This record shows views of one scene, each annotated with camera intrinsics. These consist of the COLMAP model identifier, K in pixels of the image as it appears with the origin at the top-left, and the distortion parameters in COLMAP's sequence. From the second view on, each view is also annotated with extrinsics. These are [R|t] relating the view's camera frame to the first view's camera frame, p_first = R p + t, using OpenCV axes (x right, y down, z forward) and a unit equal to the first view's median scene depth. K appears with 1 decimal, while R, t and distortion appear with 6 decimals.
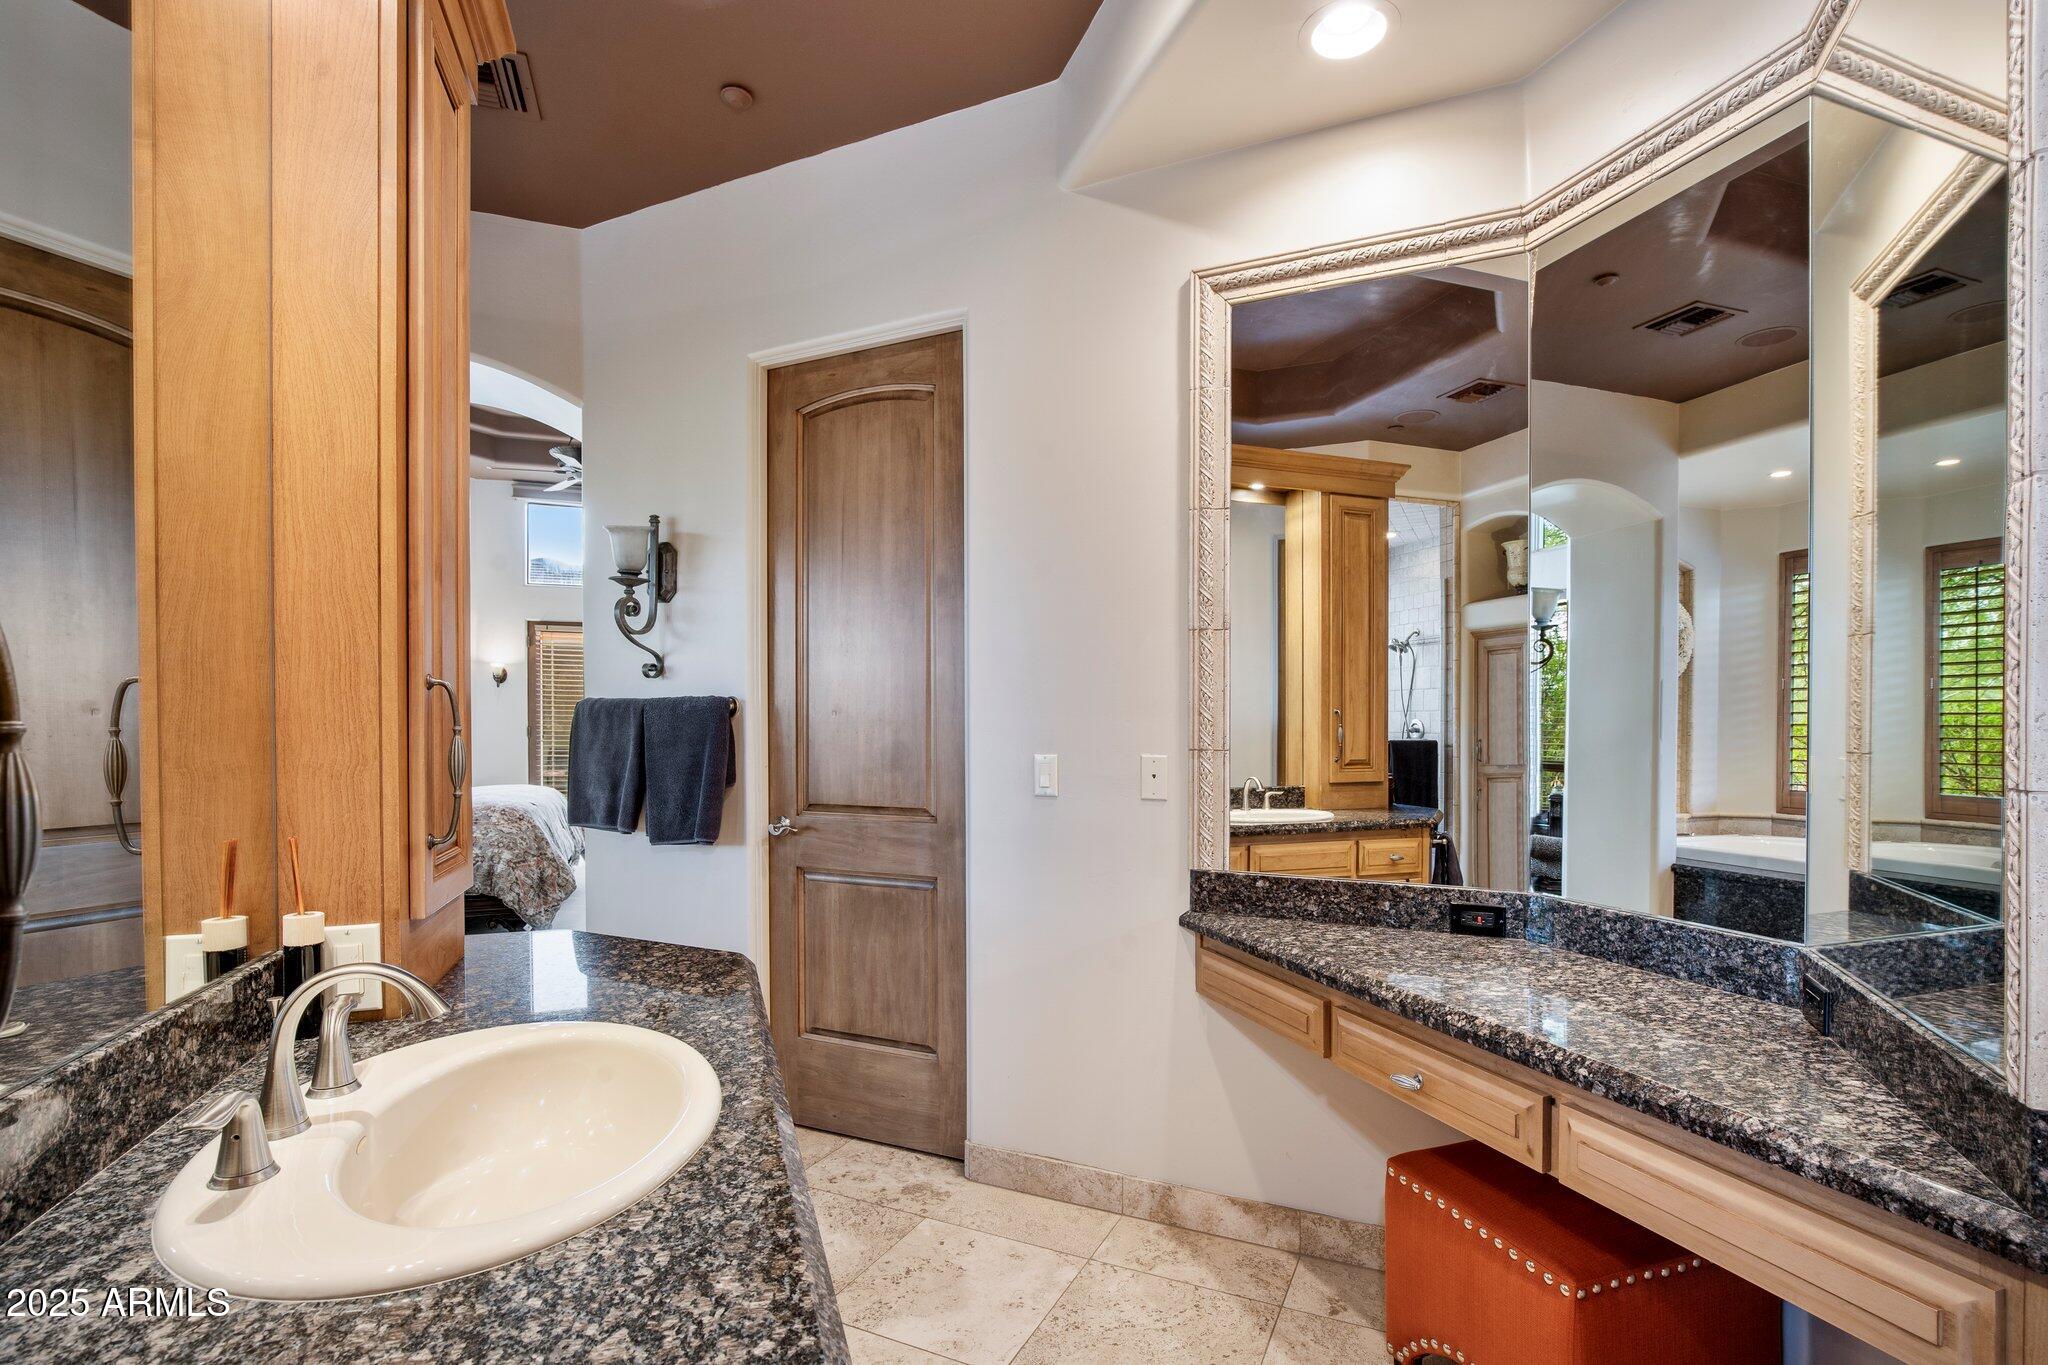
lens RADIAL K [[965.7, 0, 1030.9], [0, 965.7, 722.4], [0, 0, 1]] dist [-0.031693, 0.001049]
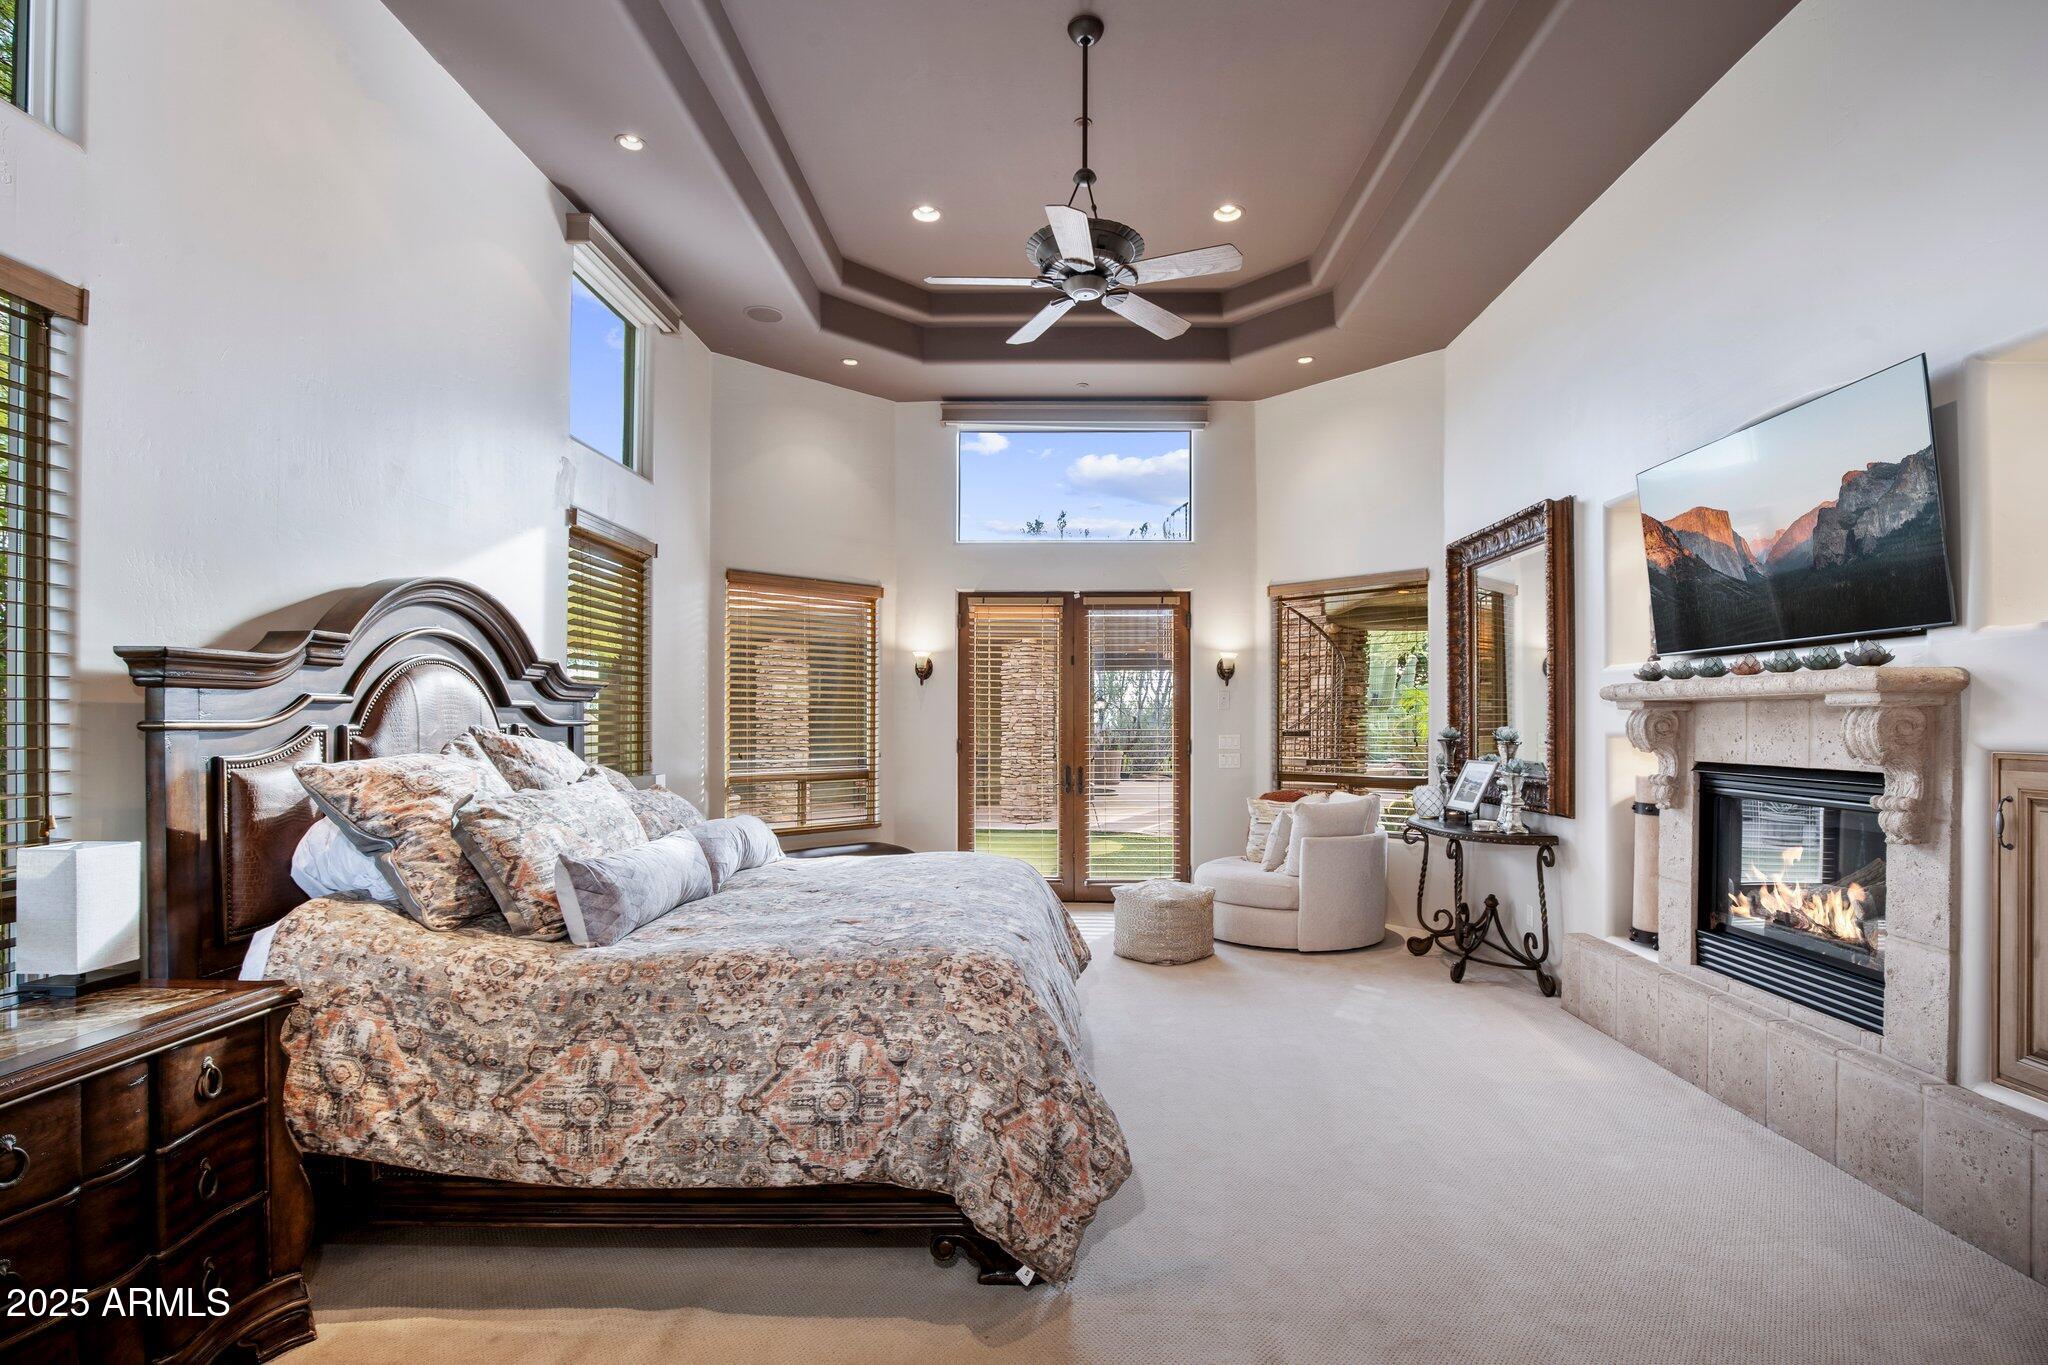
lens RADIAL K [[965.7, 0, 1030.9], [0, 965.7, 722.4], [0, 0, 1]] dist [-0.031693, 0.001049]
pose [[0.929795, 0.009777, -0.367947, -0.368949], [-0.009766, 0.999951, 0.001891, -0.017518], [0.367947, 0.001836, 0.929845, 0.611490]]
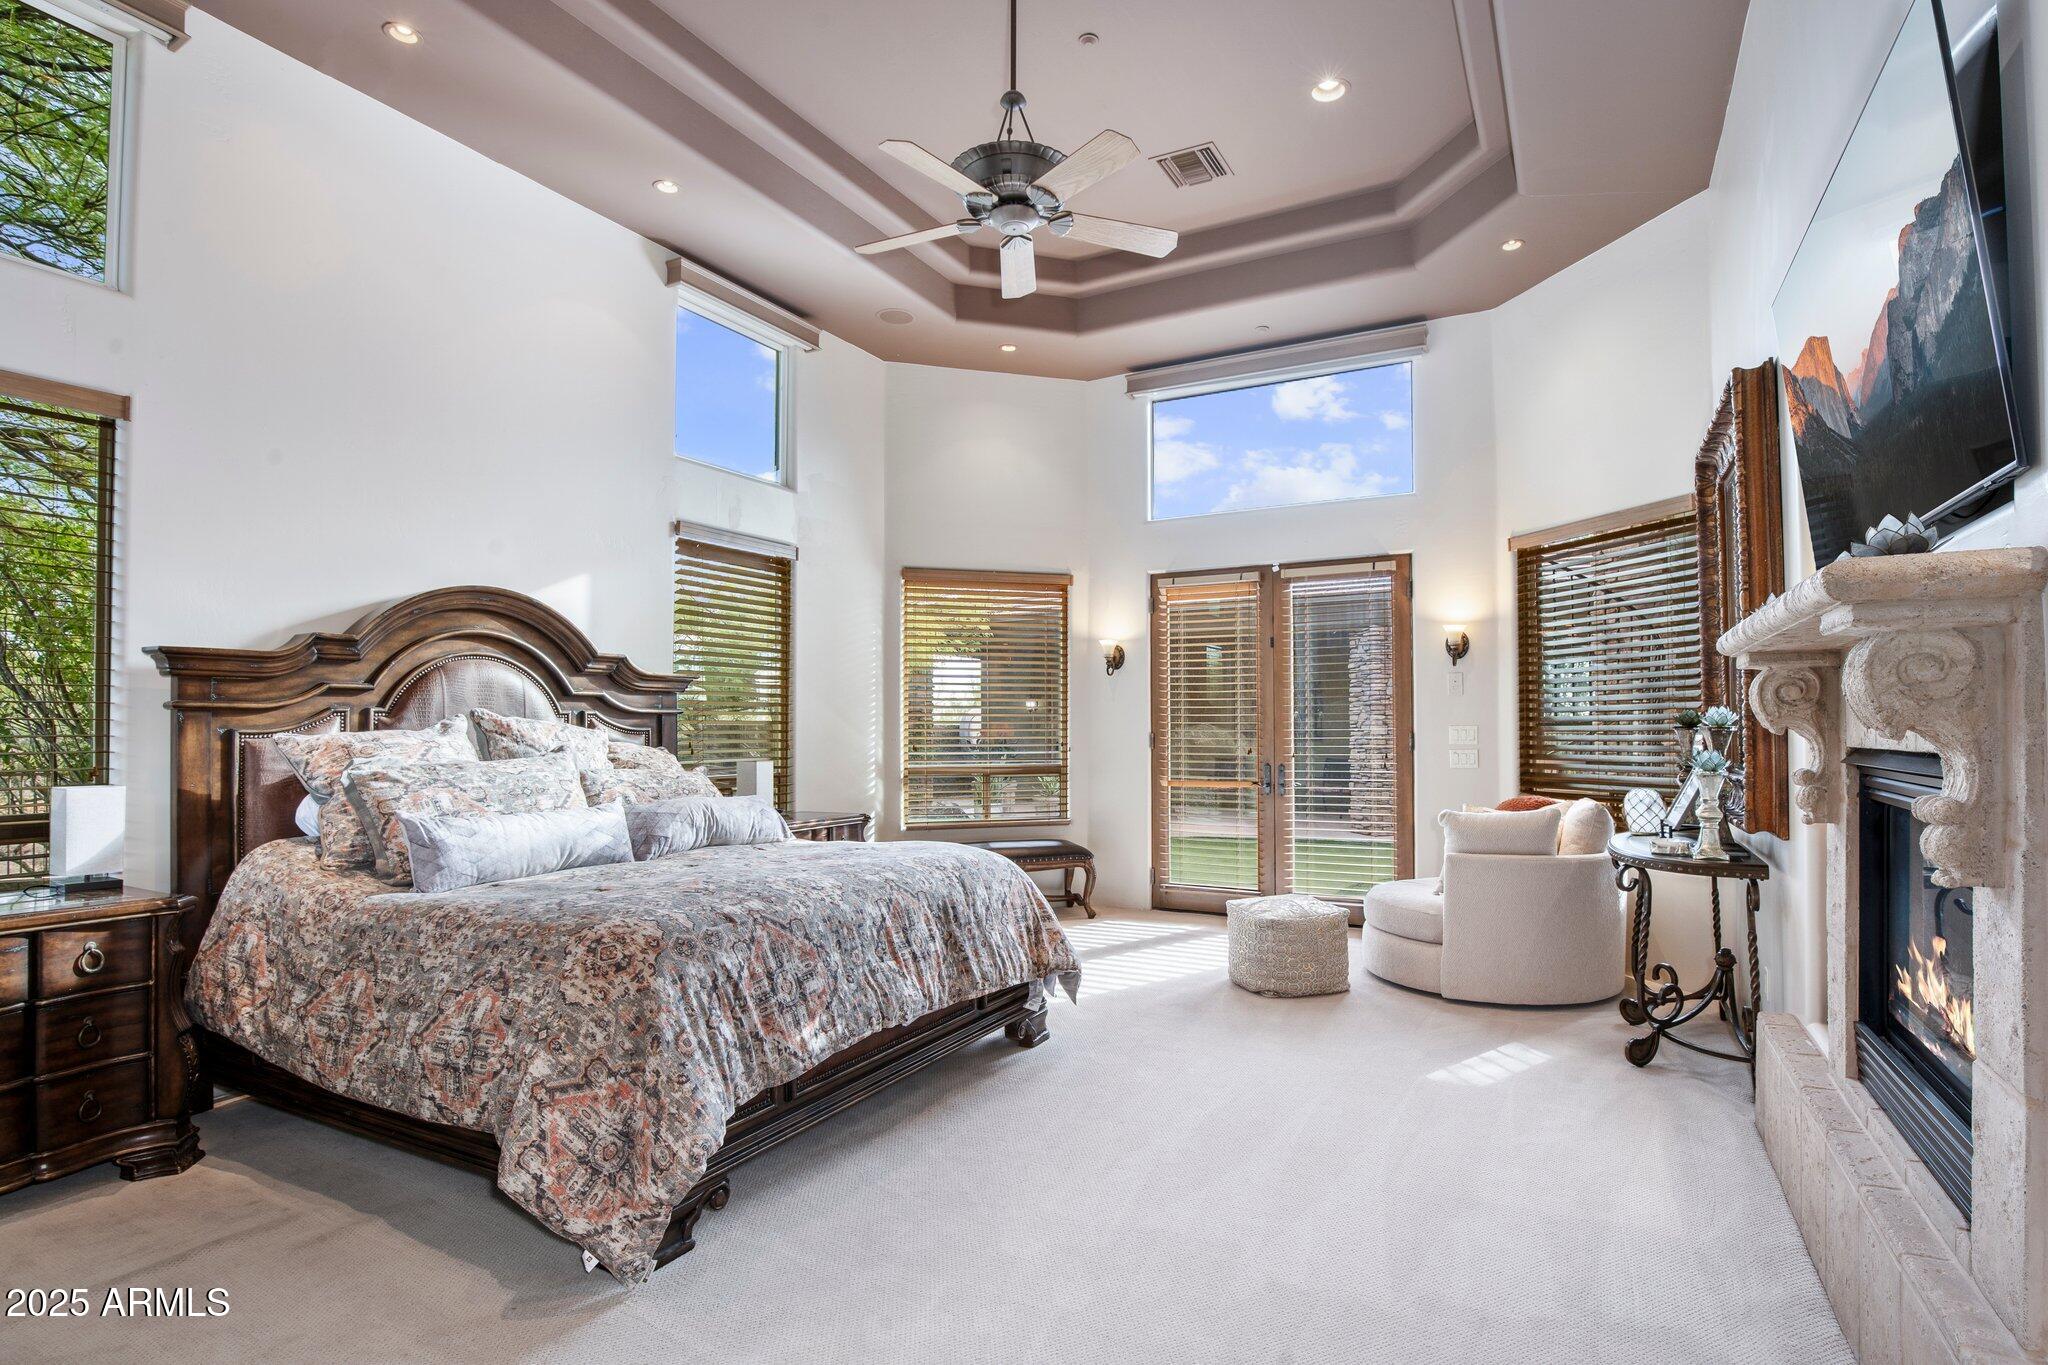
lens RADIAL K [[997.2, 0, 1023.3], [0, 997.2, 712.4], [0, 0, 1]] dist [-0.028777, 0.000386]
pose [[0.656450, -0.005572, -0.754349, -0.106145], [-0.004024, 0.999933, -0.010887, -0.003011], [0.754359, 0.010182, 0.656383, 0.848550]]
